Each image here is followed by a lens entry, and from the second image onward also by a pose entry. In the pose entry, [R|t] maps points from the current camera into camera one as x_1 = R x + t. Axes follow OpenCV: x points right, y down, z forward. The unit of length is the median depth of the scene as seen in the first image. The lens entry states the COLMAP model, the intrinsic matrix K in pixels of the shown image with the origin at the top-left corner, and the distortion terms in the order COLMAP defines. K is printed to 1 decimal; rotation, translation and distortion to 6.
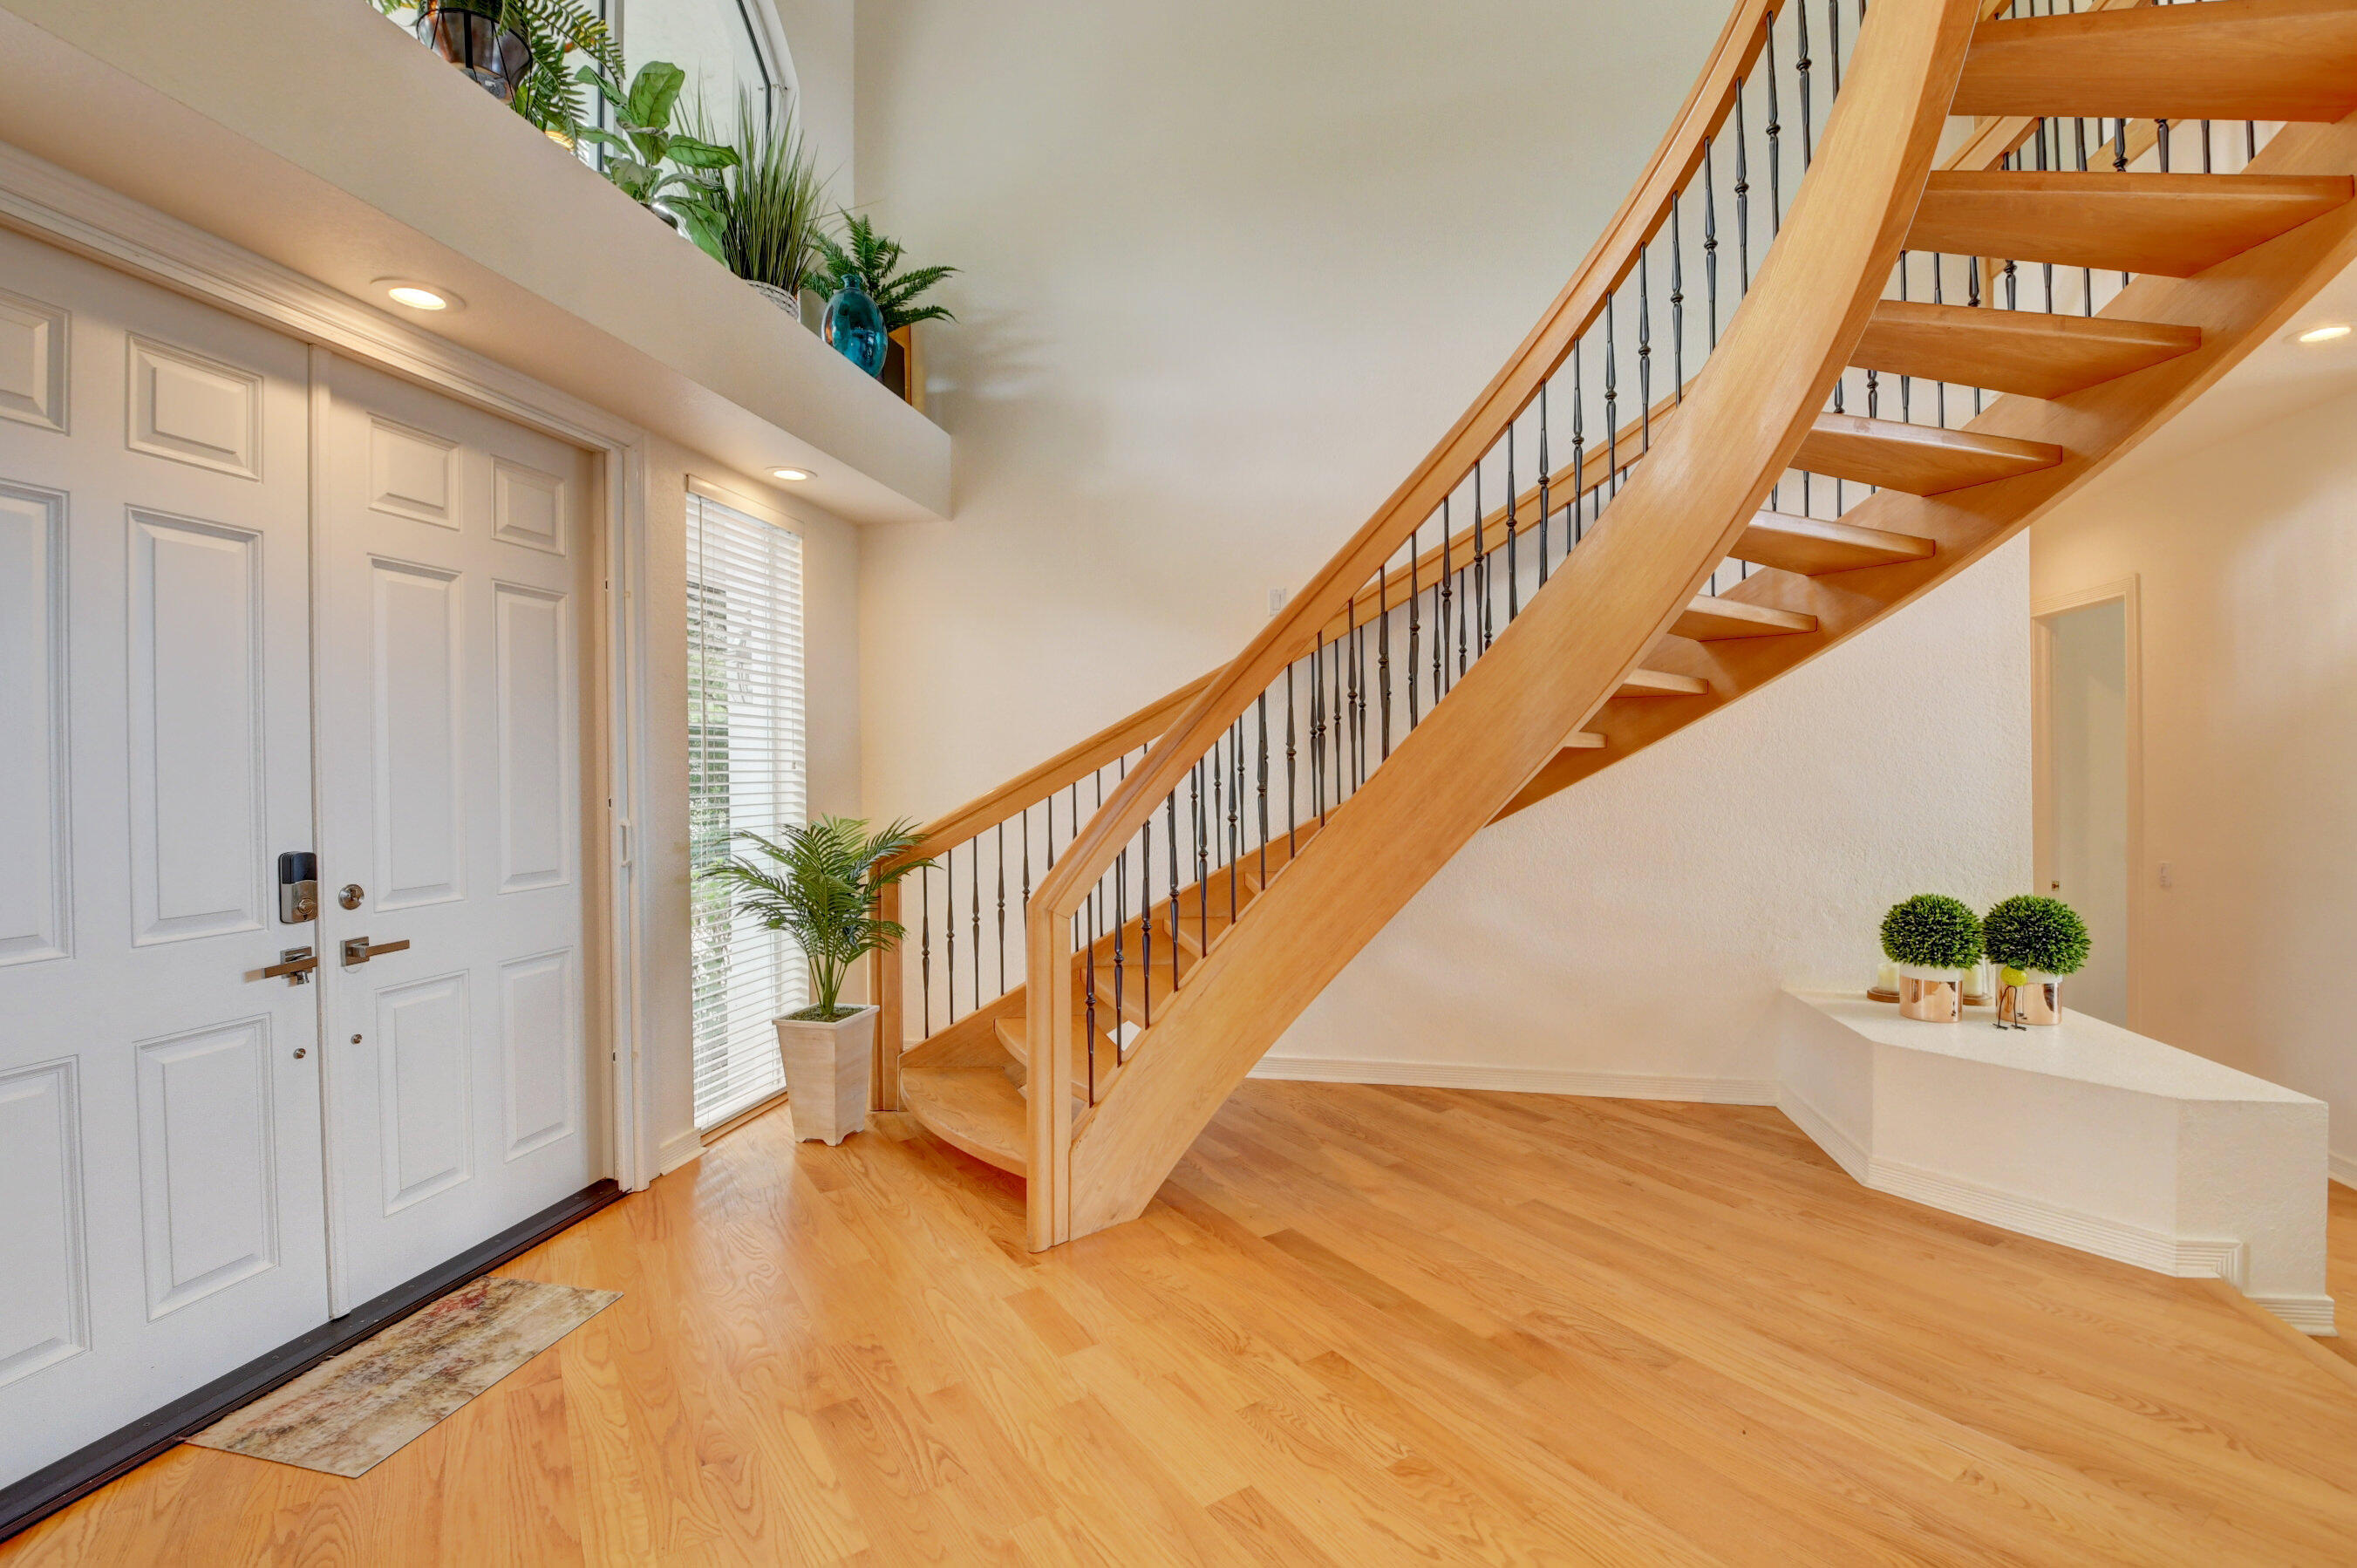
lens RADIAL K [[1037.7, 0, 1172.8], [0, 1037.7, 771.6], [0, 0, 1]] dist [0.000044, -0.015774]
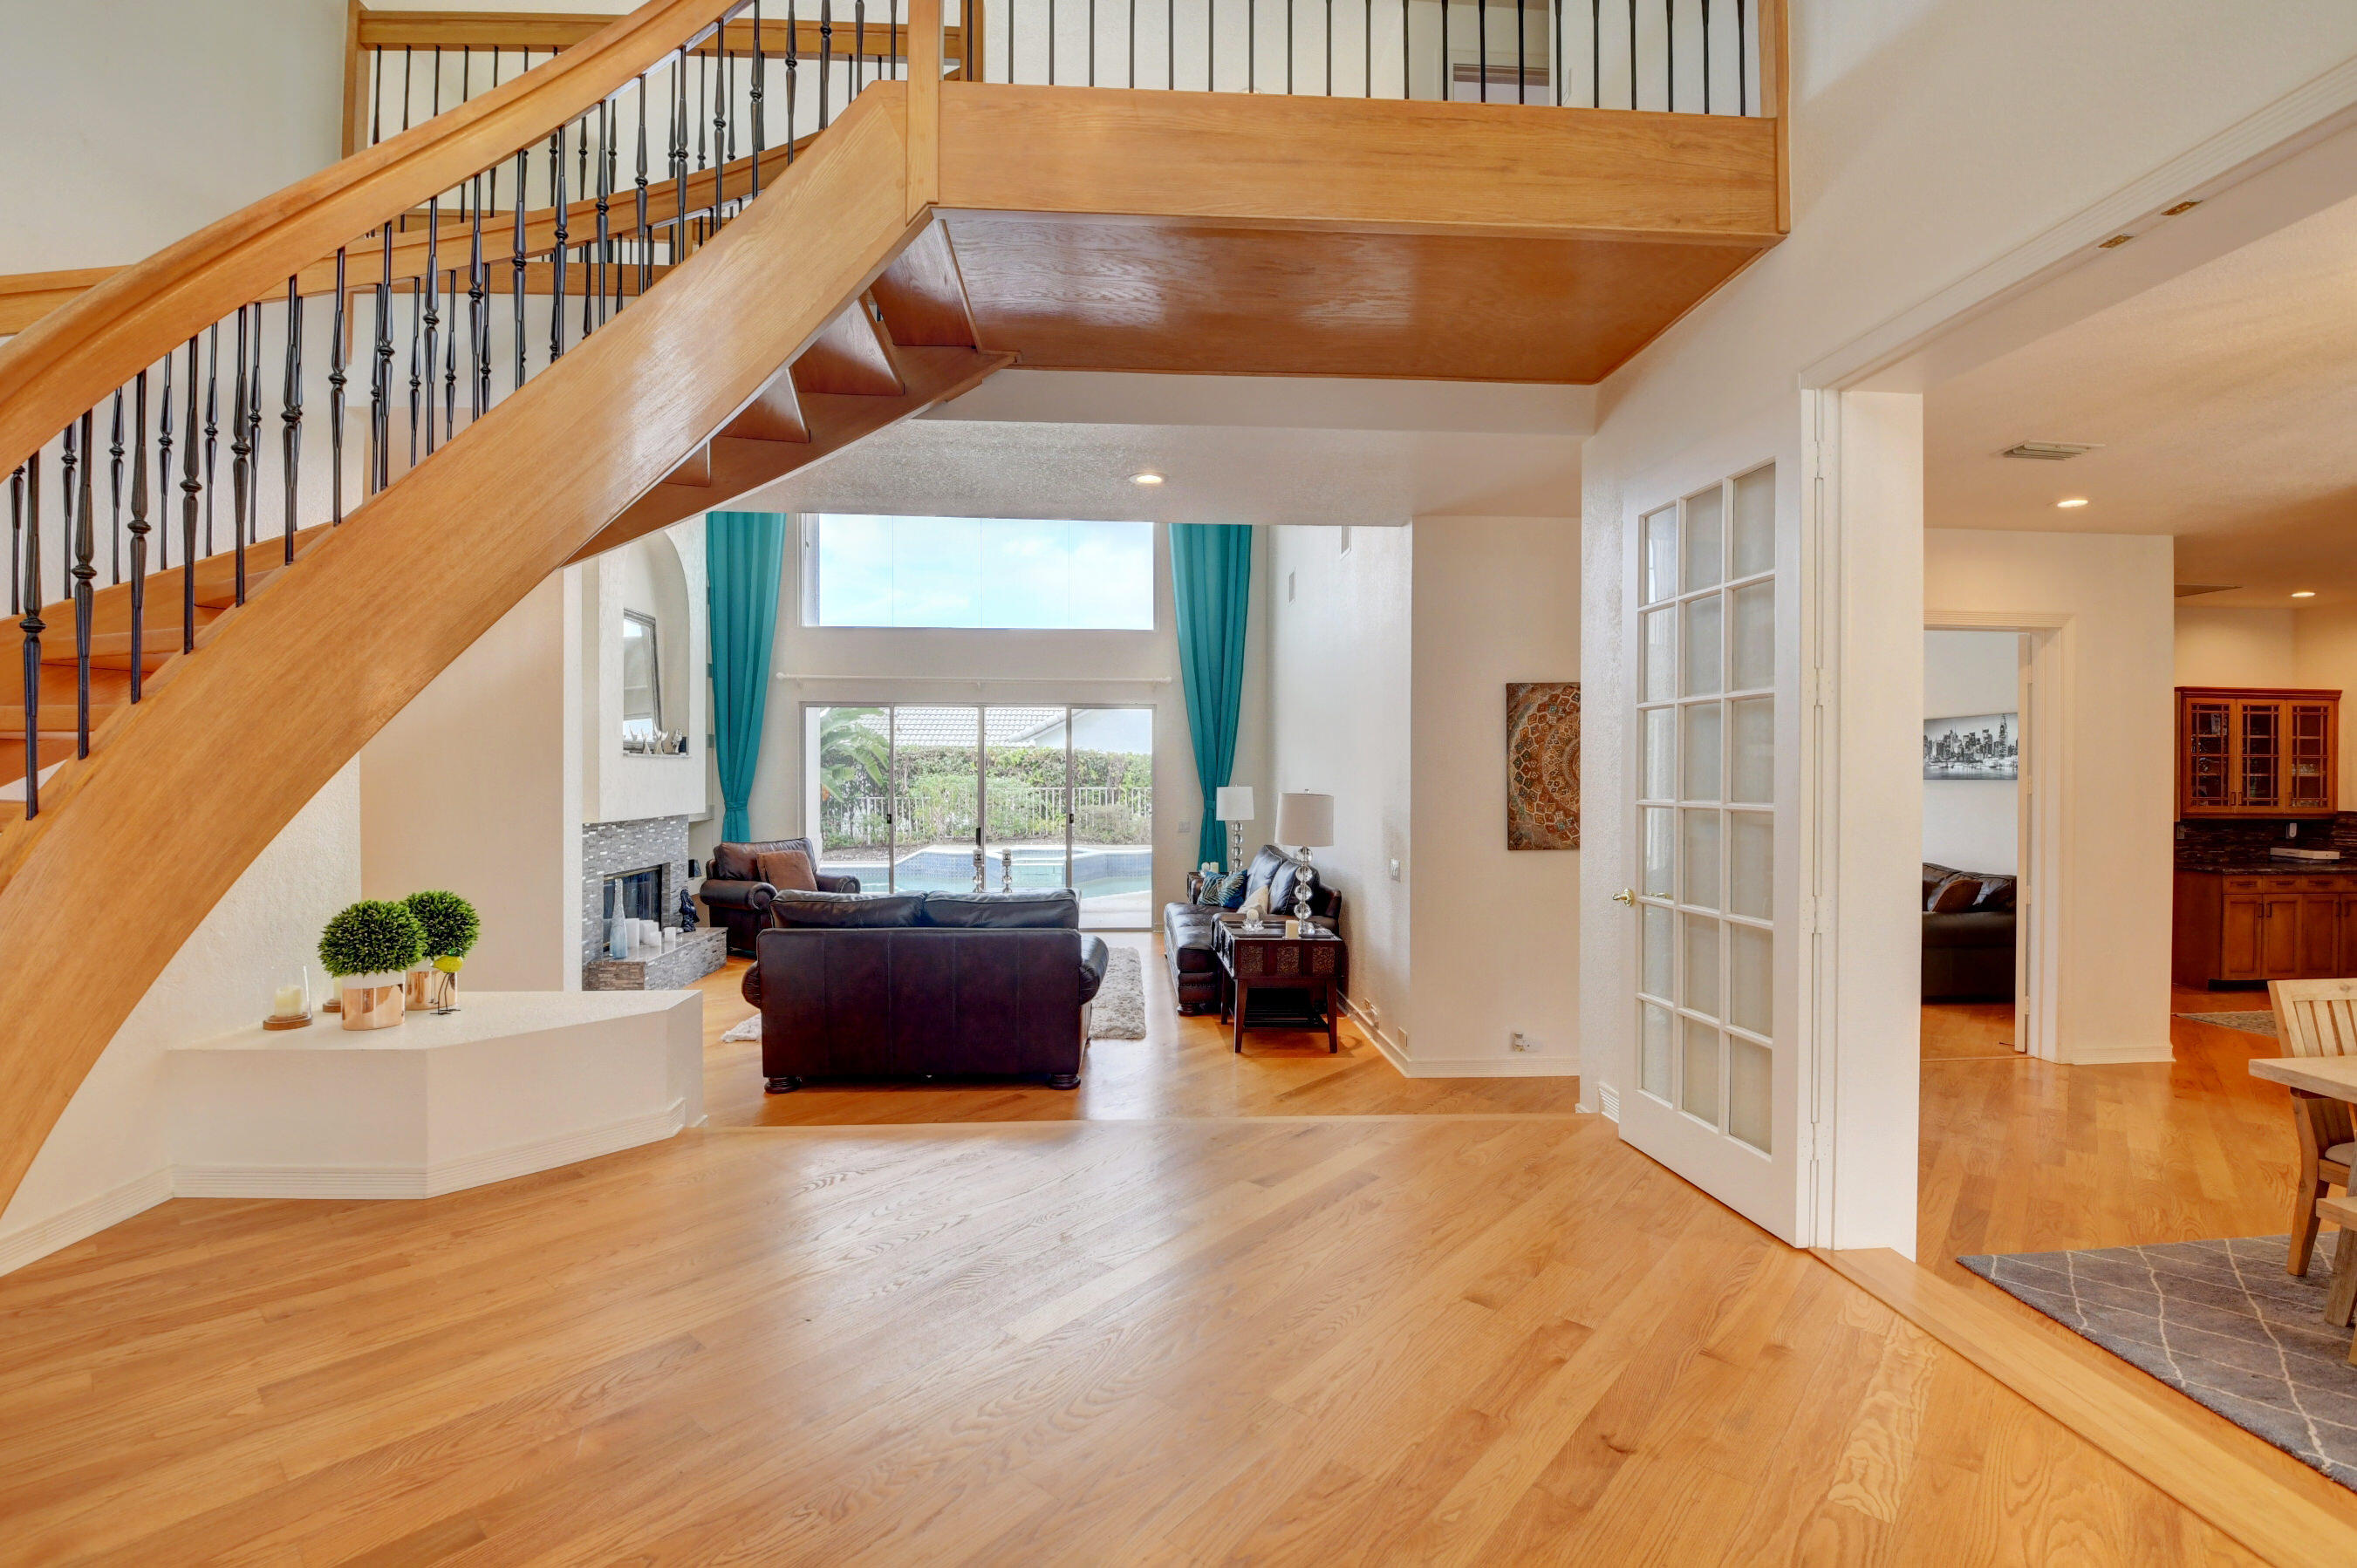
lens RADIAL K [[1037.6, 0, 1173.9], [0, 1037.6, 763.8], [0, 0, 1]] dist [0.000044, -0.015774]
pose [[-0.272240, 0.012348, 0.962150, -0.477827], [0.004737, 0.999923, -0.011492, 0.003226], [-0.962218, 0.001429, -0.272278, 0.591396]]
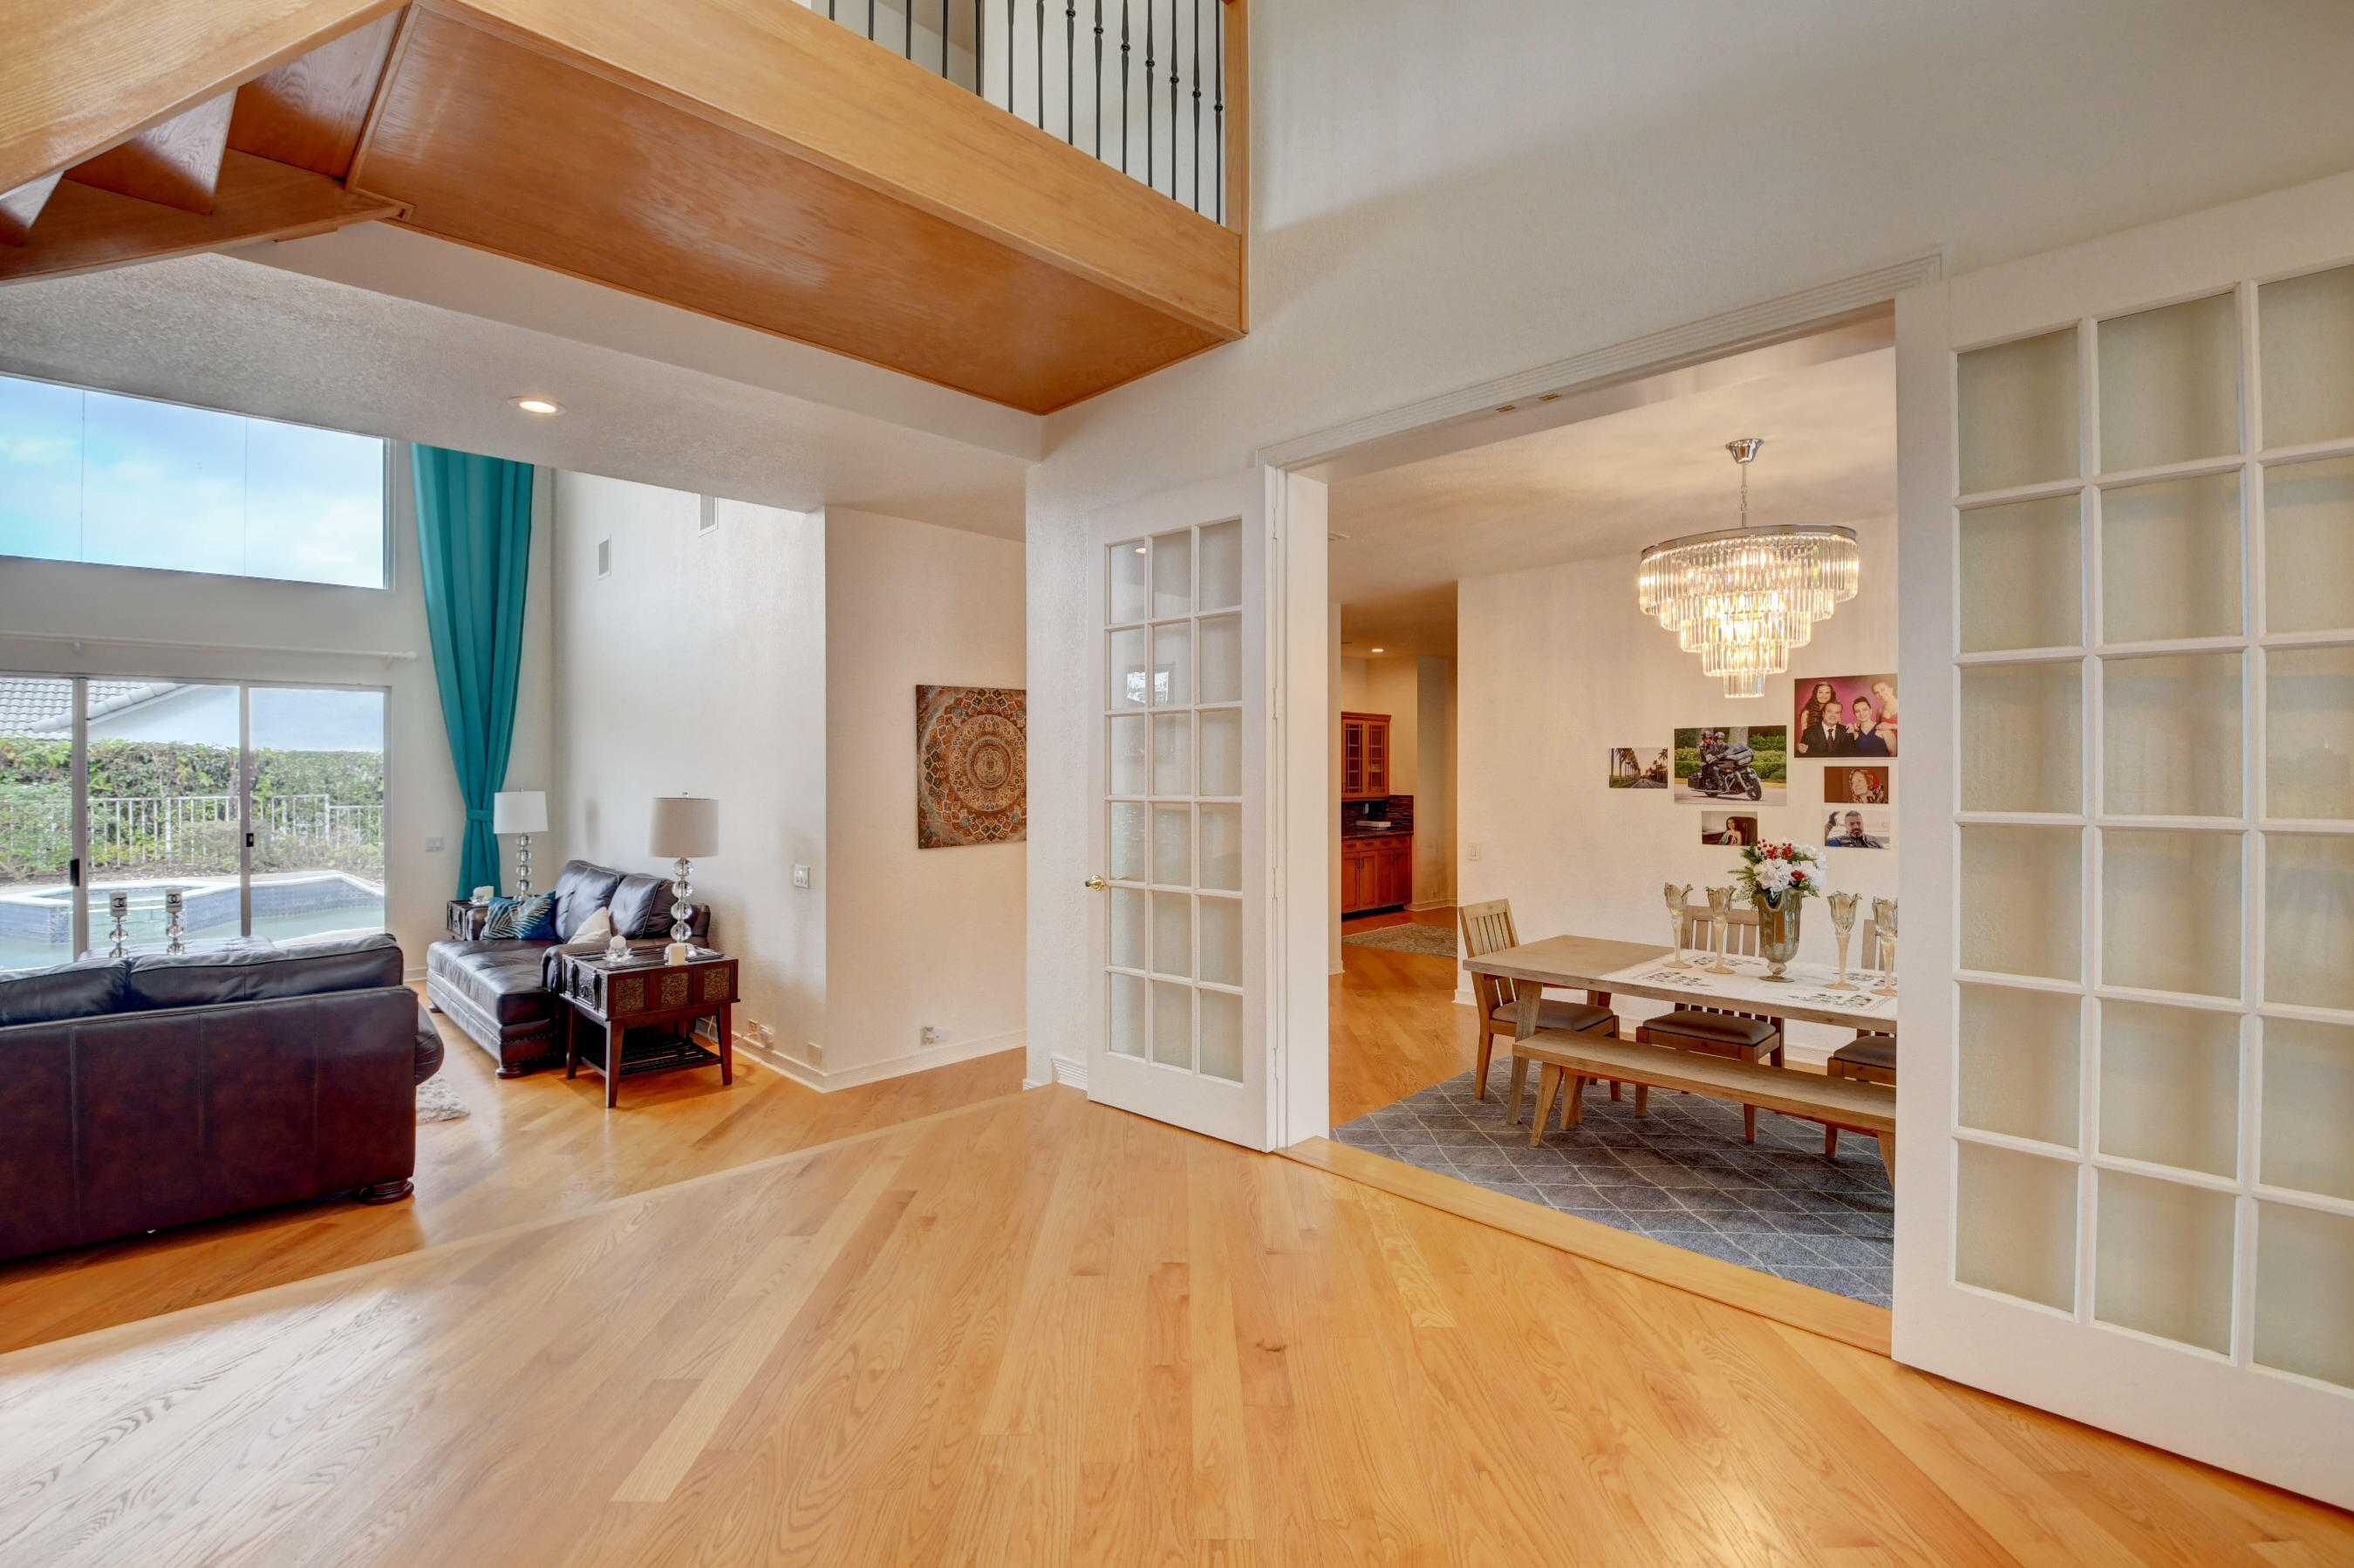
lens RADIAL K [[1036.3, 0, 1178.8], [0, 1036.3, 764.6], [0, 0, 1]] dist [0.000044, -0.015774]
pose [[-0.839051, 0.012068, 0.543919, -0.289890], [0.011708, 0.999923, -0.004125, -0.000899], [-0.543927, 0.002907, -0.839128, 0.820418]]
